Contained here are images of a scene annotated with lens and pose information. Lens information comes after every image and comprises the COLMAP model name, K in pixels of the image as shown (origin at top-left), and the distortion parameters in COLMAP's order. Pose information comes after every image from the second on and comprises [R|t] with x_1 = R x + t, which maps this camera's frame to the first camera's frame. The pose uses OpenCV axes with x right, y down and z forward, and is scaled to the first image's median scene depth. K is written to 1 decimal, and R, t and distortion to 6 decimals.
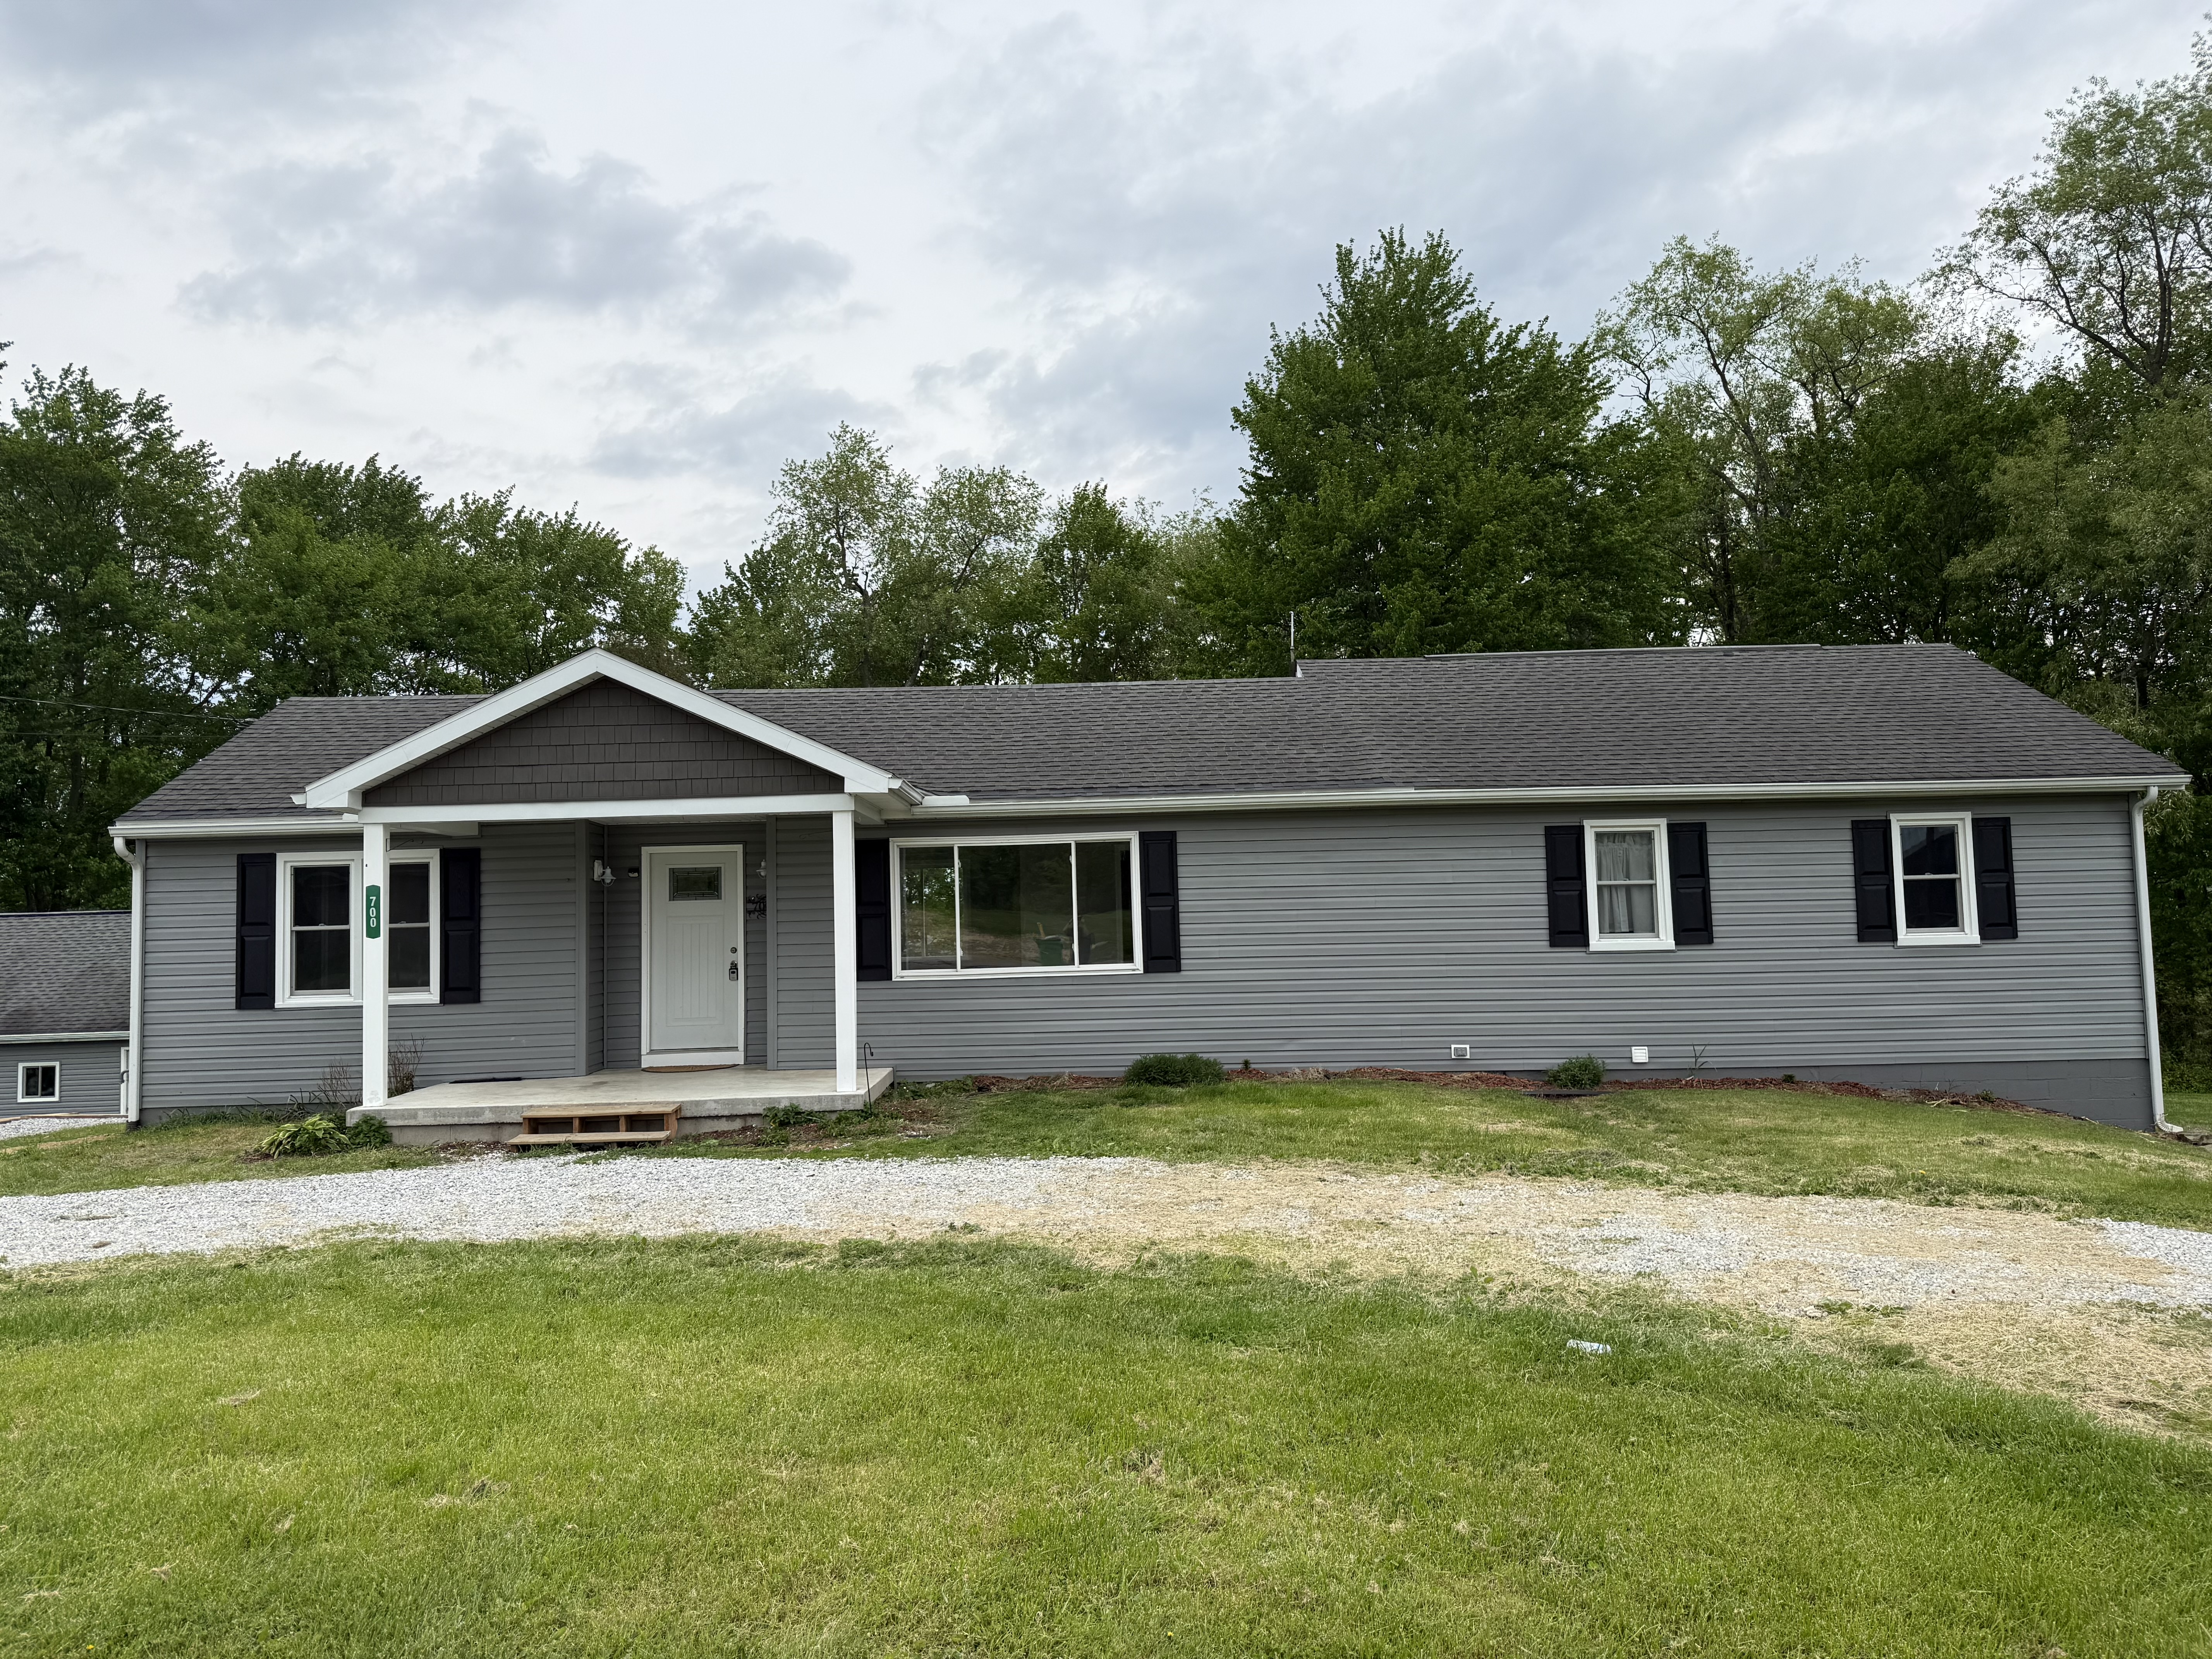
lens RADIAL K [[1528.1, 0, 1102.2], [0, 1528.1, 808.8], [0, 0, 1]] dist [0.115967, -0.183312]
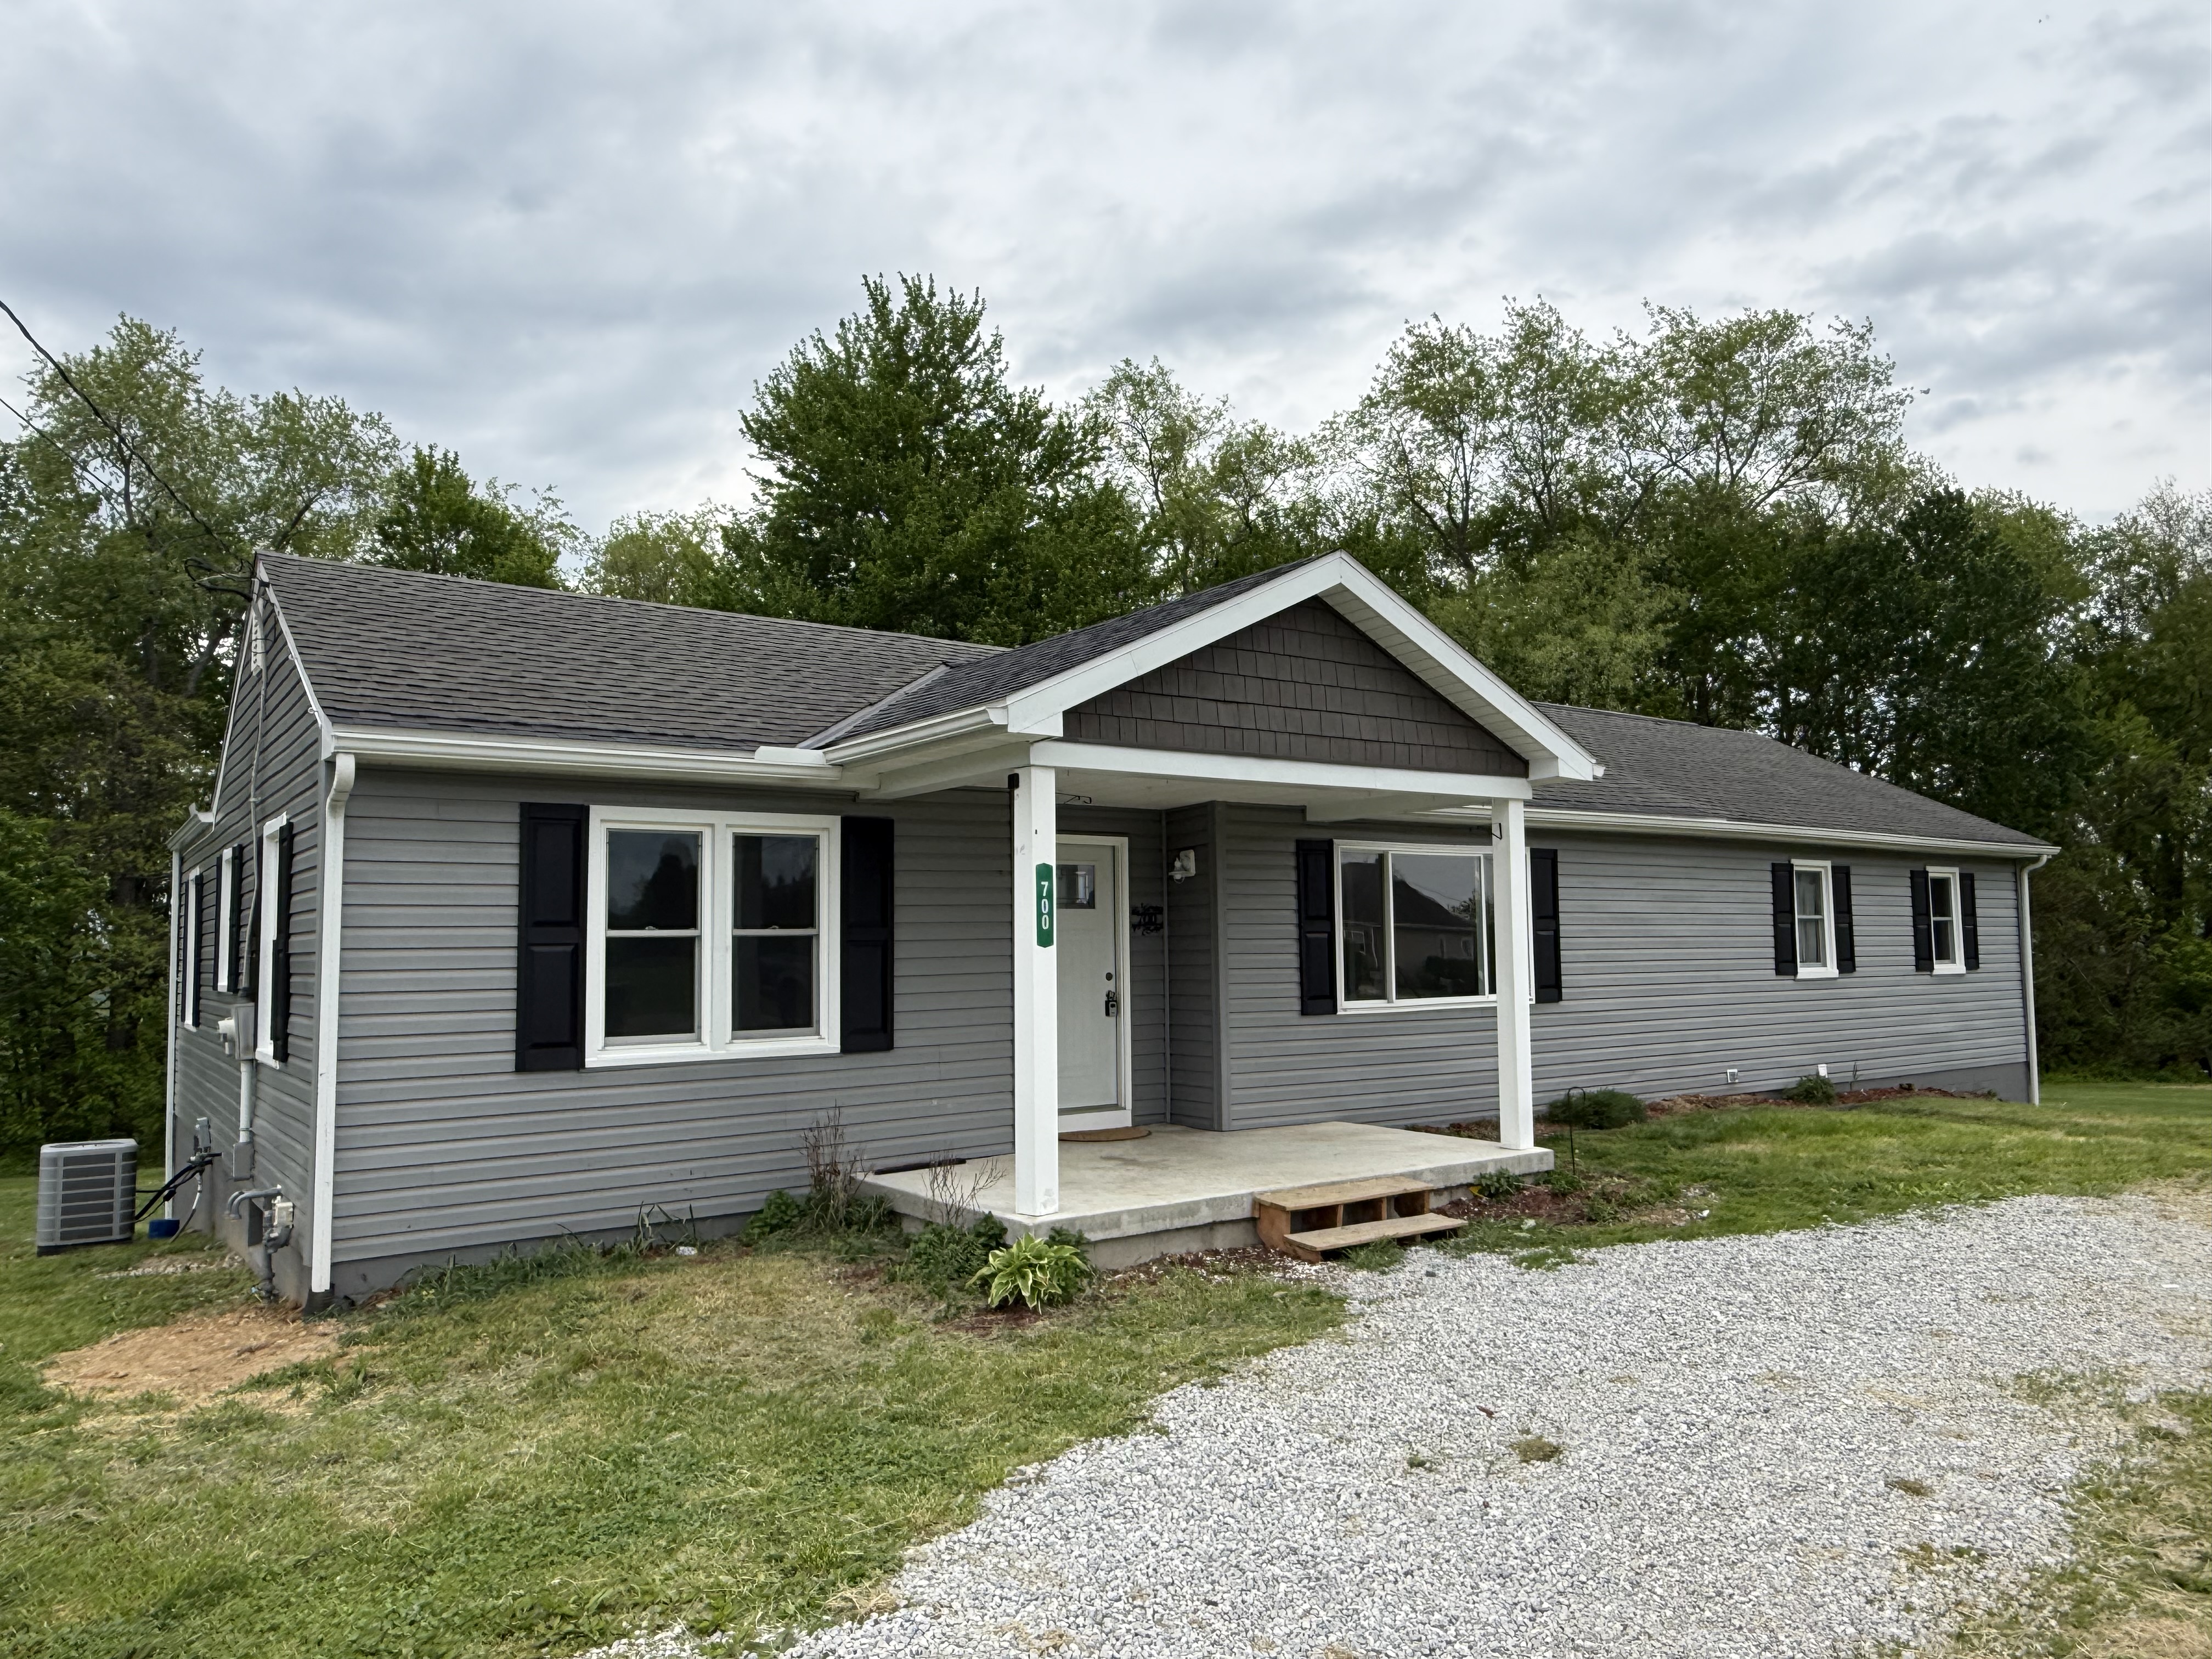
lens RADIAL K [[1464.1, 0, 1106.0], [0, 1464.1, 829.5], [0, 0, 1]] dist [-0.004837, 0.000157]
pose [[0.815466, 0.060907, 0.575591, -0.688754], [-0.047580, 0.998136, -0.038211, 0.049461], [-0.576846, 0.003773, 0.816844, 0.431542]]
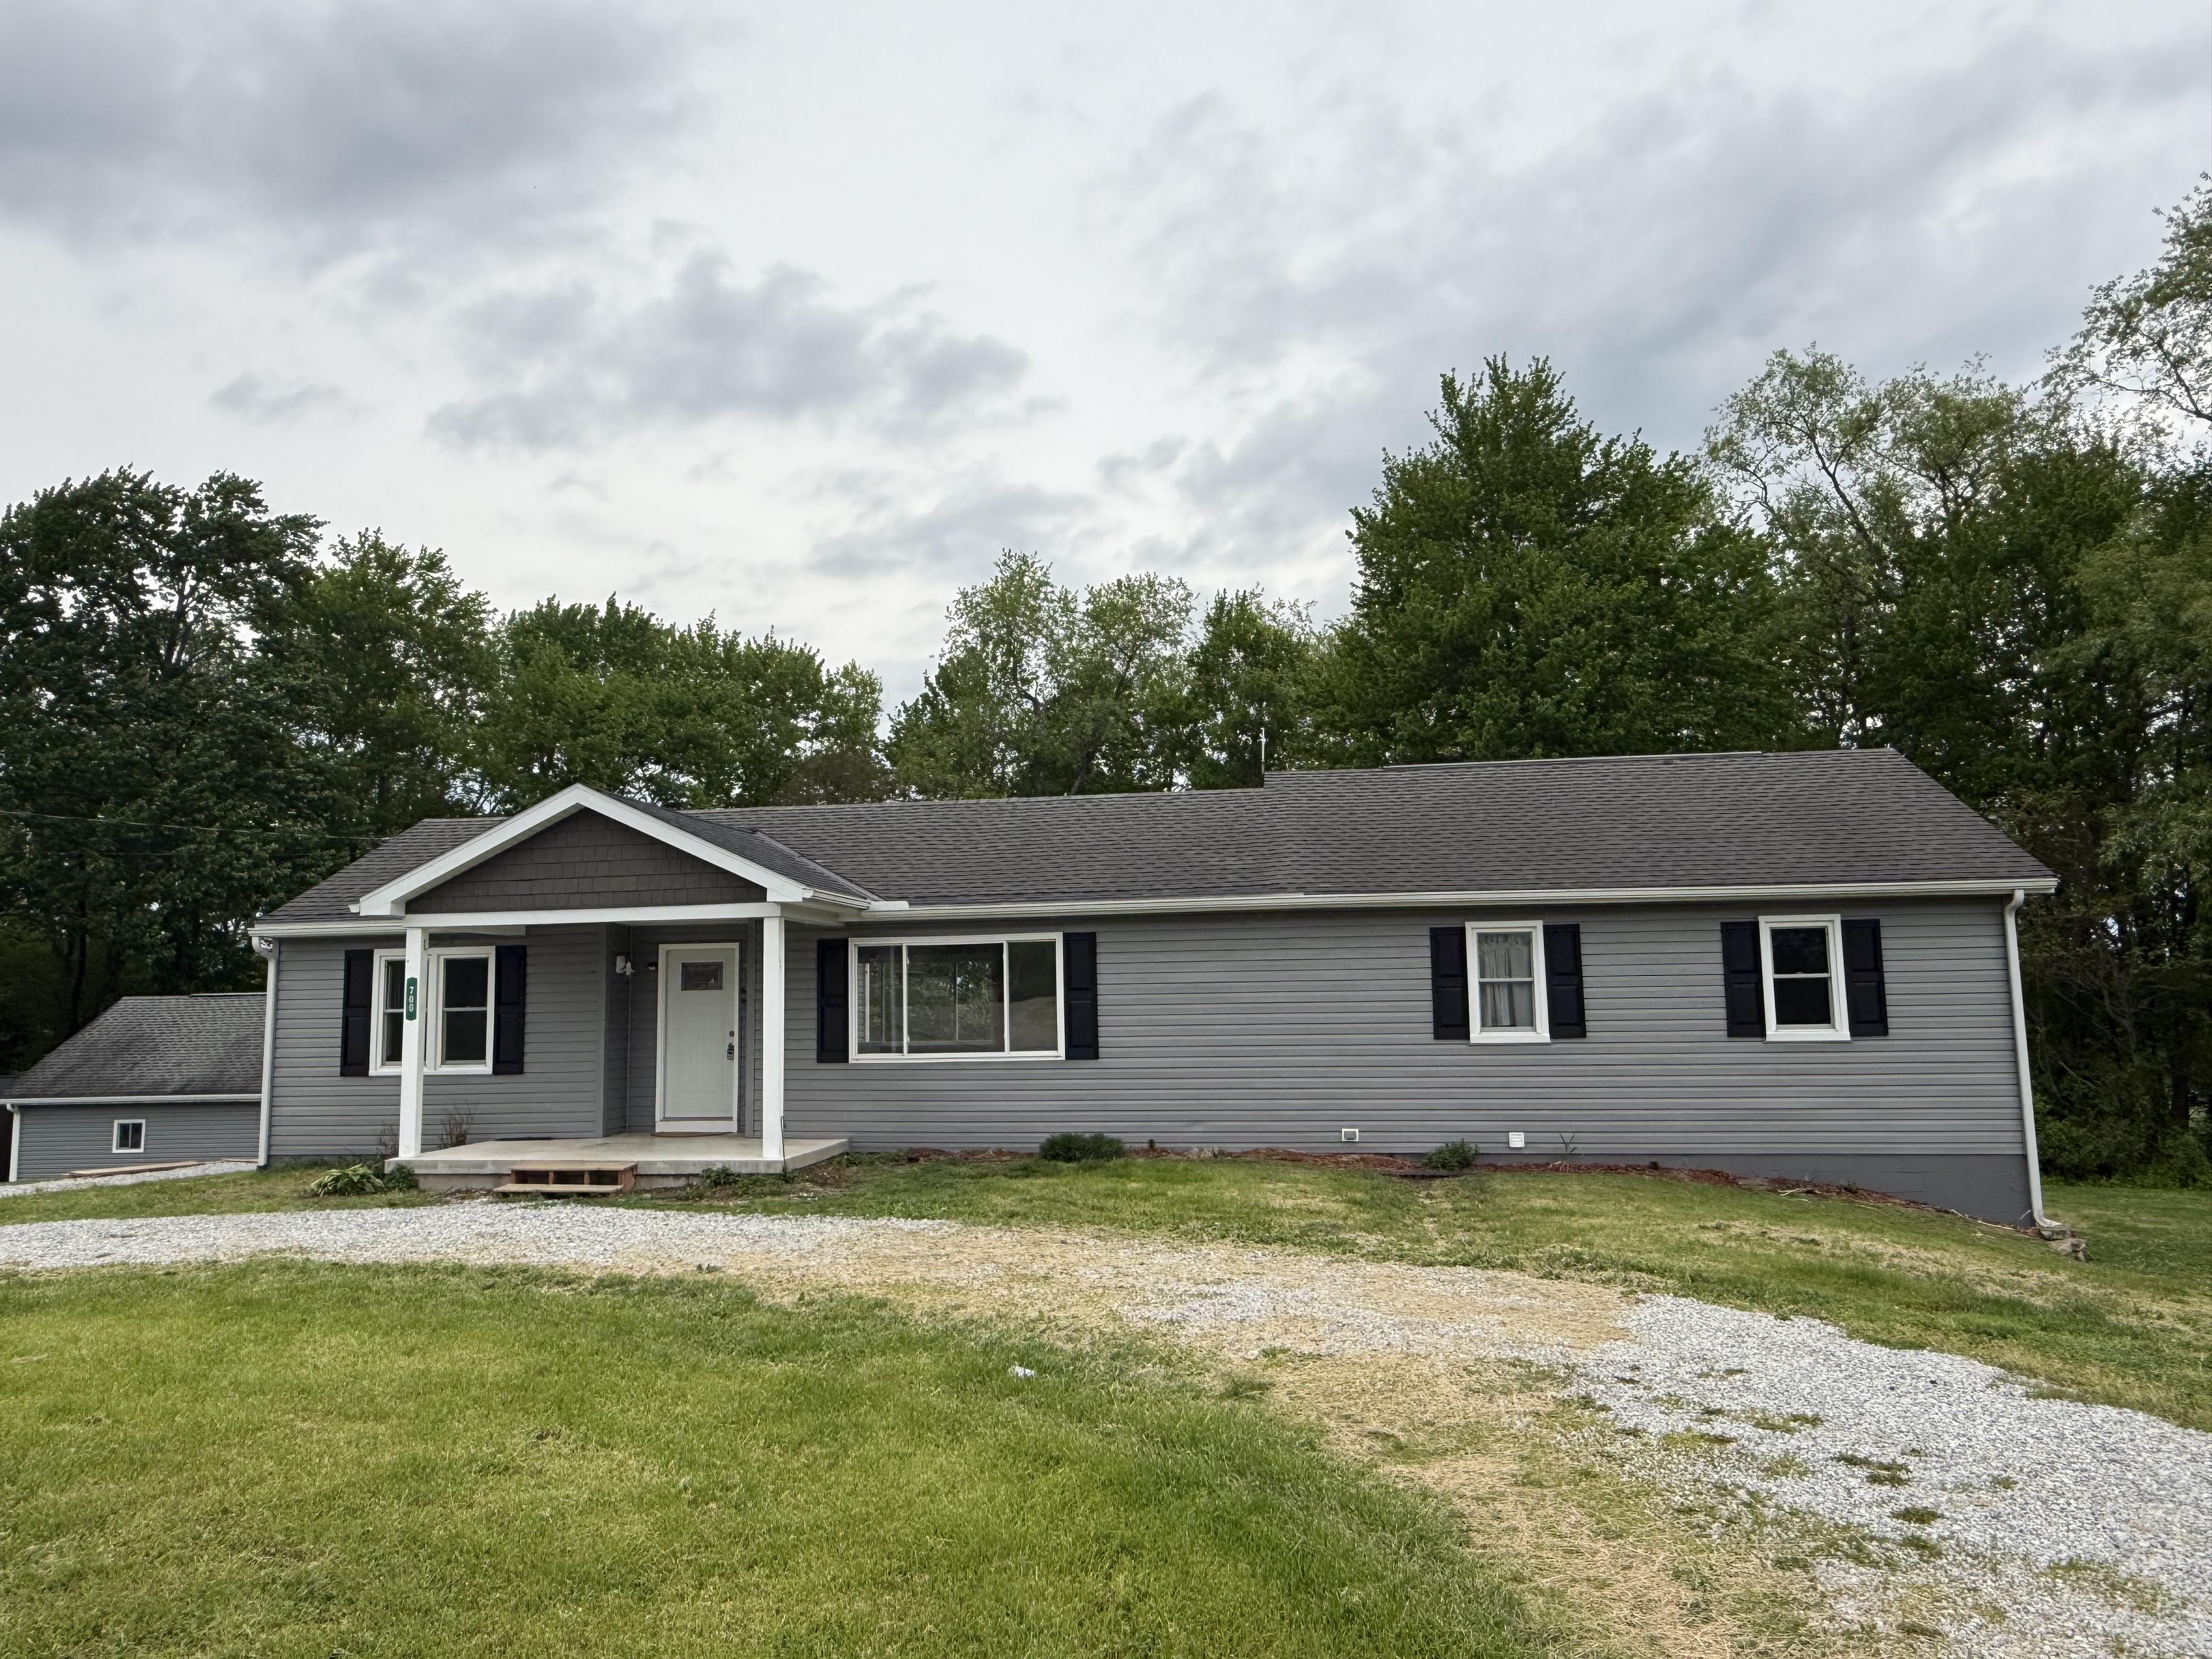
lens RADIAL K [[1464.1, 0, 1106.0], [0, 1464.1, 829.5], [0, 0, 1]] dist [-0.004837, 0.000157]
pose [[0.987984, -0.009886, -0.154242, 0.221887], [0.002764, 0.998923, -0.046321, -0.010974], [0.154533, 0.045339, 0.986947, -0.058635]]
